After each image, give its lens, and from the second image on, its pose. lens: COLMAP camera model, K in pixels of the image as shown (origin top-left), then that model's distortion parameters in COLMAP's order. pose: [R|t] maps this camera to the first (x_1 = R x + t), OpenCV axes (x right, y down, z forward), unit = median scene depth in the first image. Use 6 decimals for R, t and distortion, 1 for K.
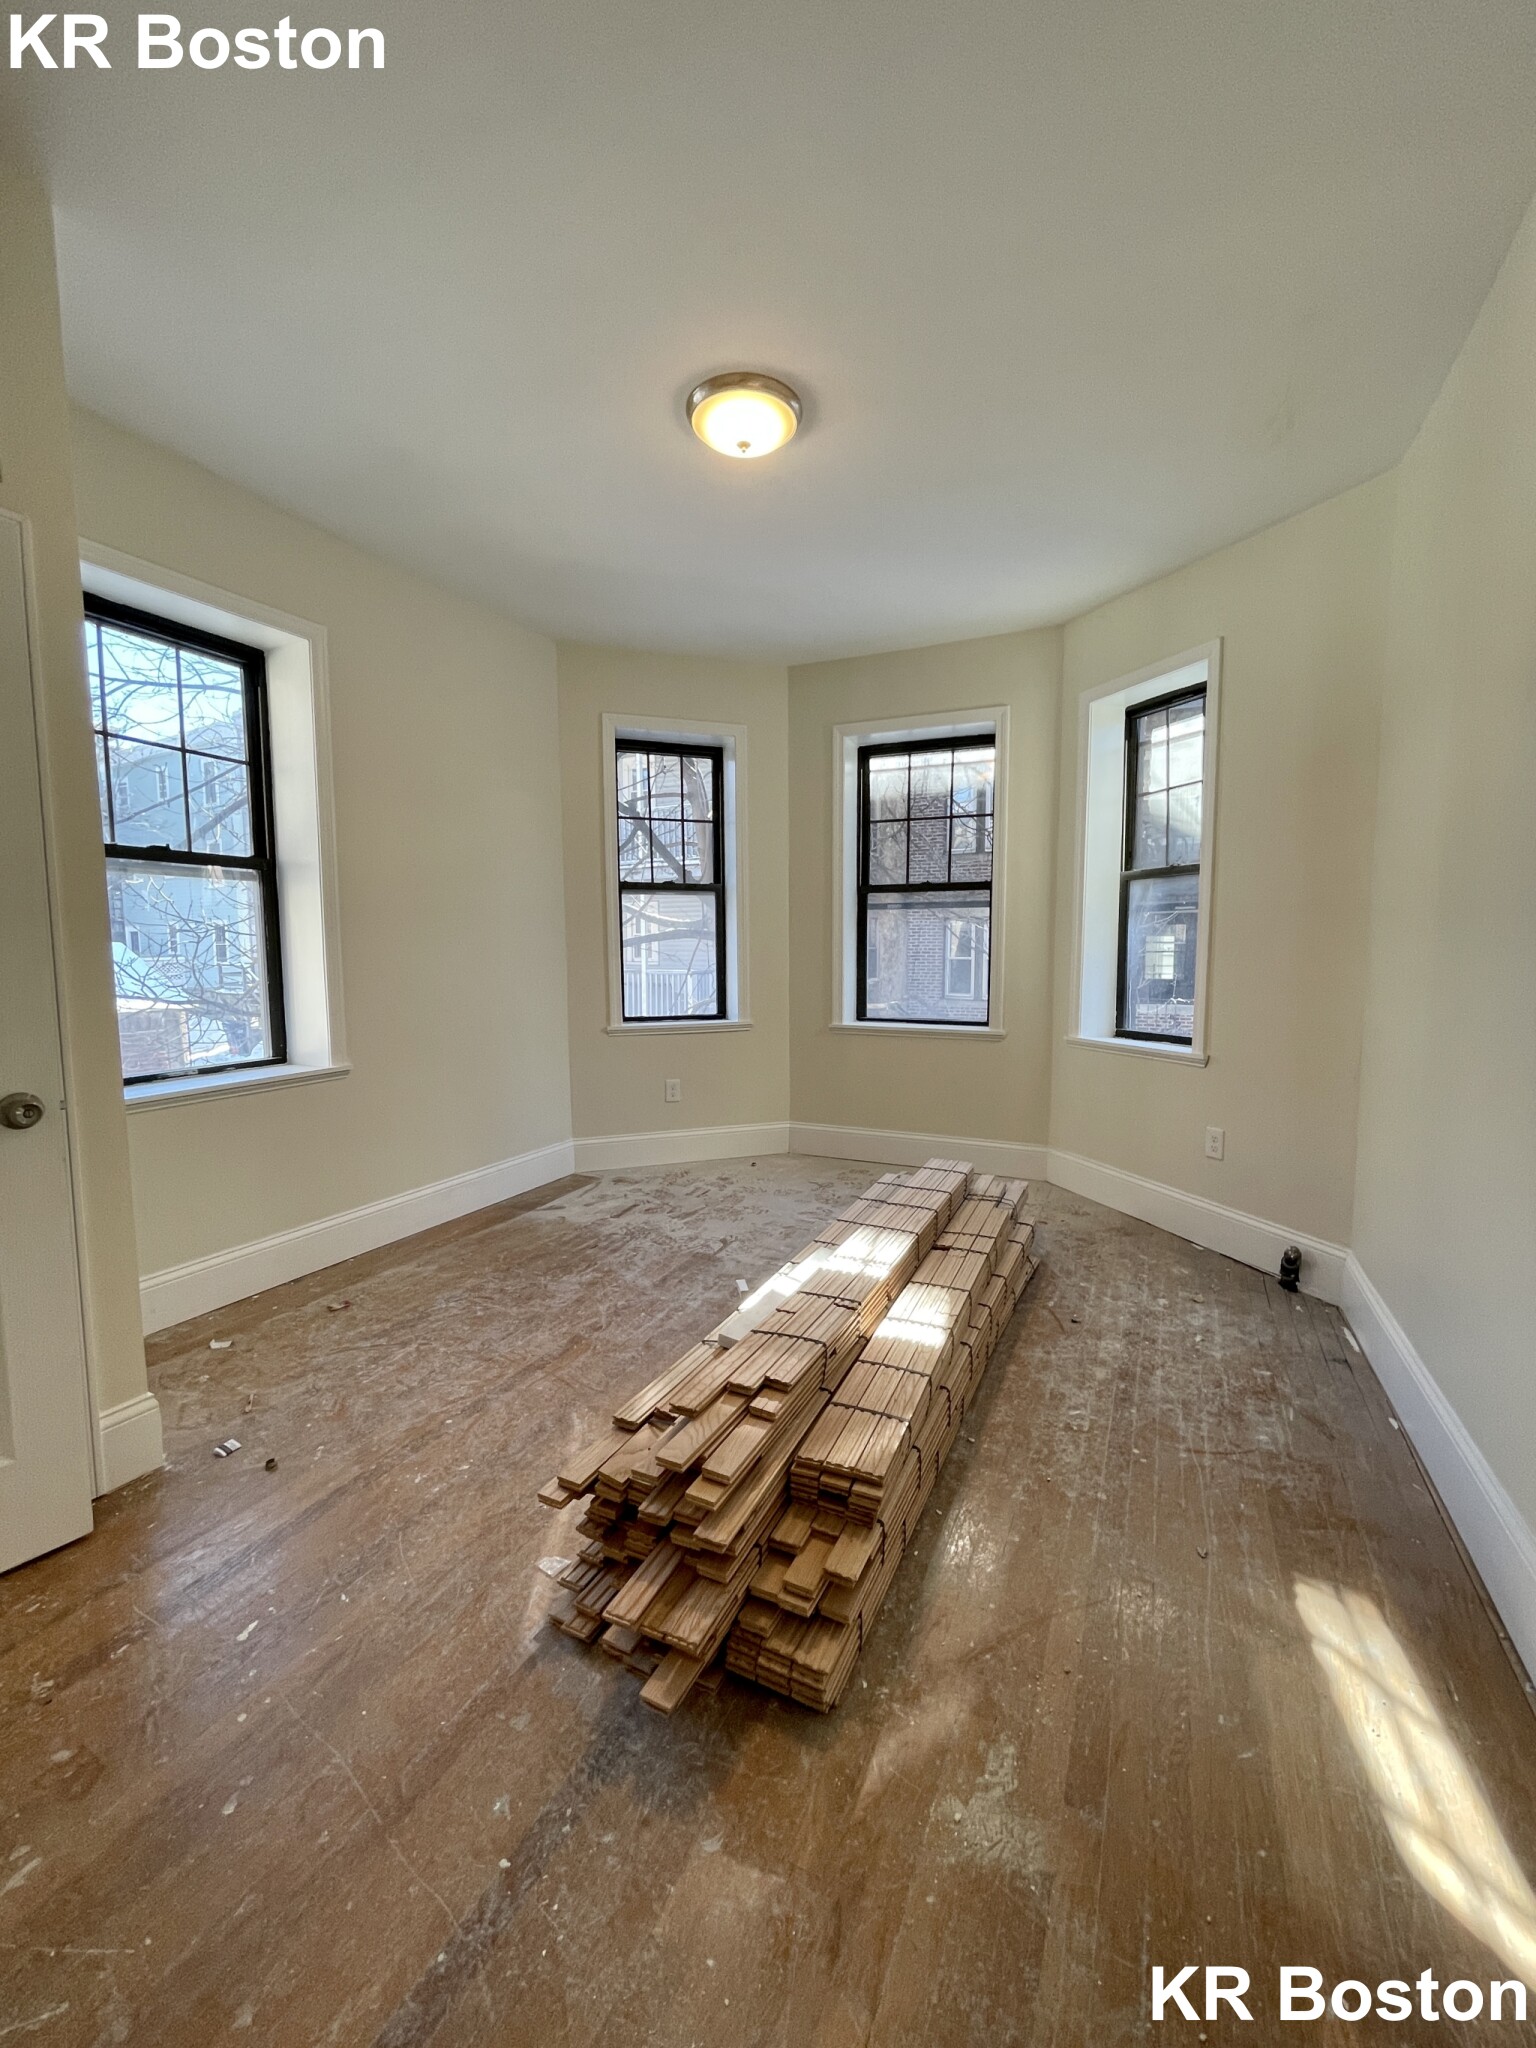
lens RADIAL K [[831.5, 0, 773.2], [0, 831.5, 1024.5], [0, 0, 1]] dist [-0.003294, -0.000148]
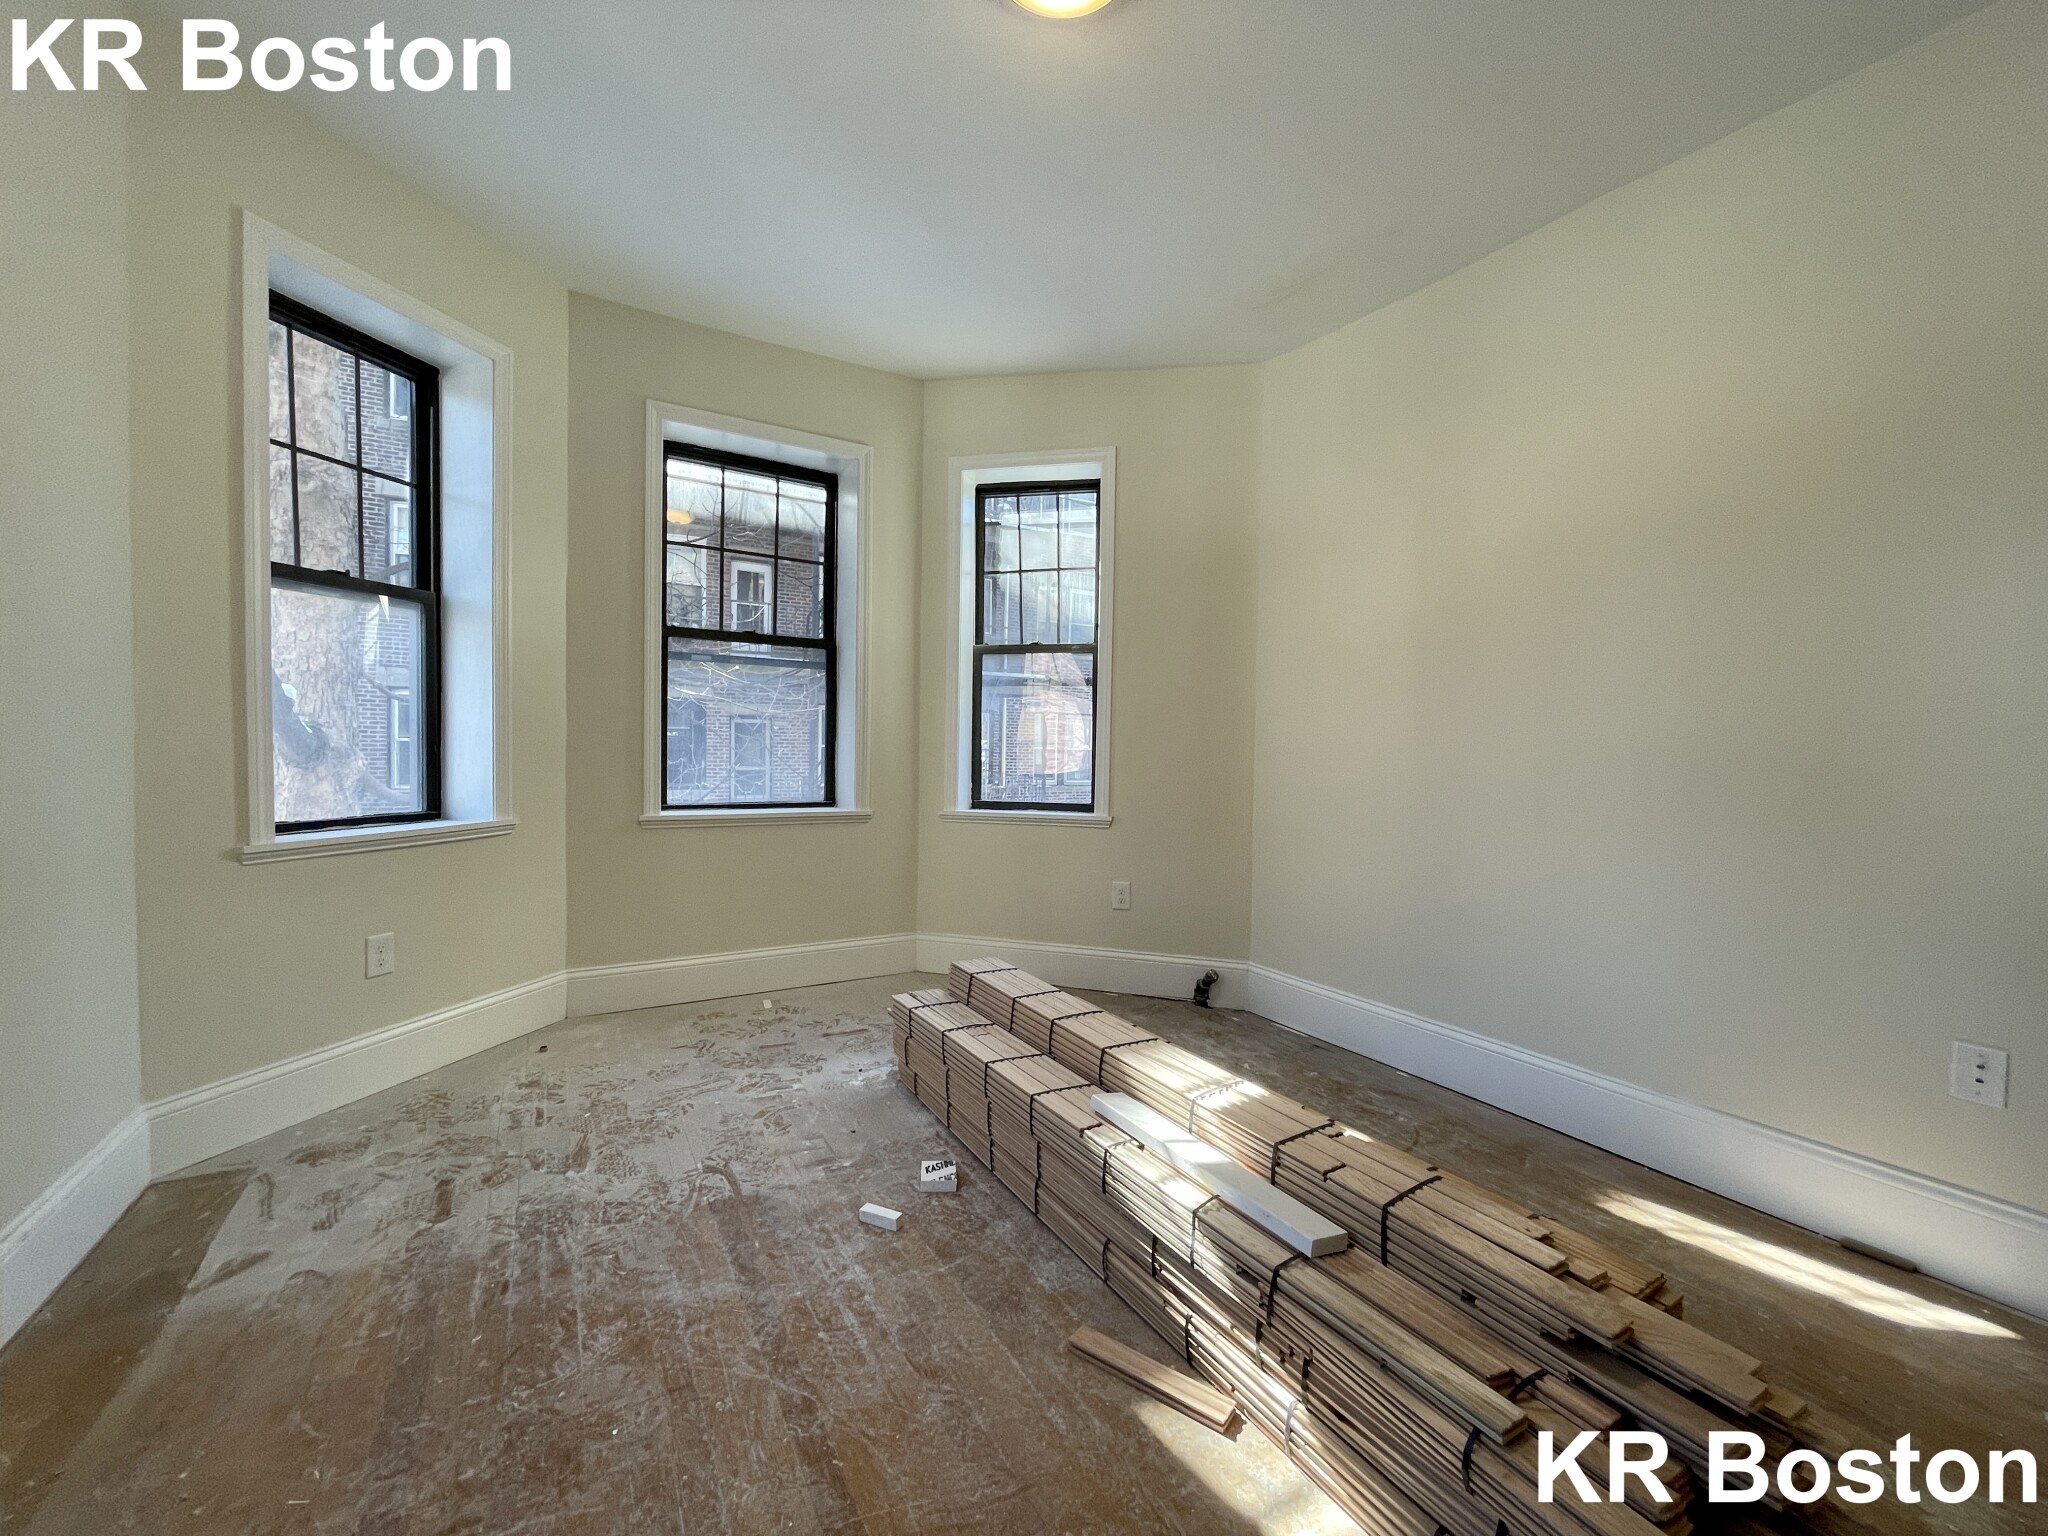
lens RADIAL K [[831.5, 0, 1028.0], [0, 831.5, 765.4], [0, 0, 1]] dist [-0.003294, -0.000148]
pose [[0.572777, -0.010695, 0.819642, -0.377998], [0.059391, 0.997828, -0.028483, -0.004580], [-0.817557, 0.064994, 0.572168, 0.392779]]
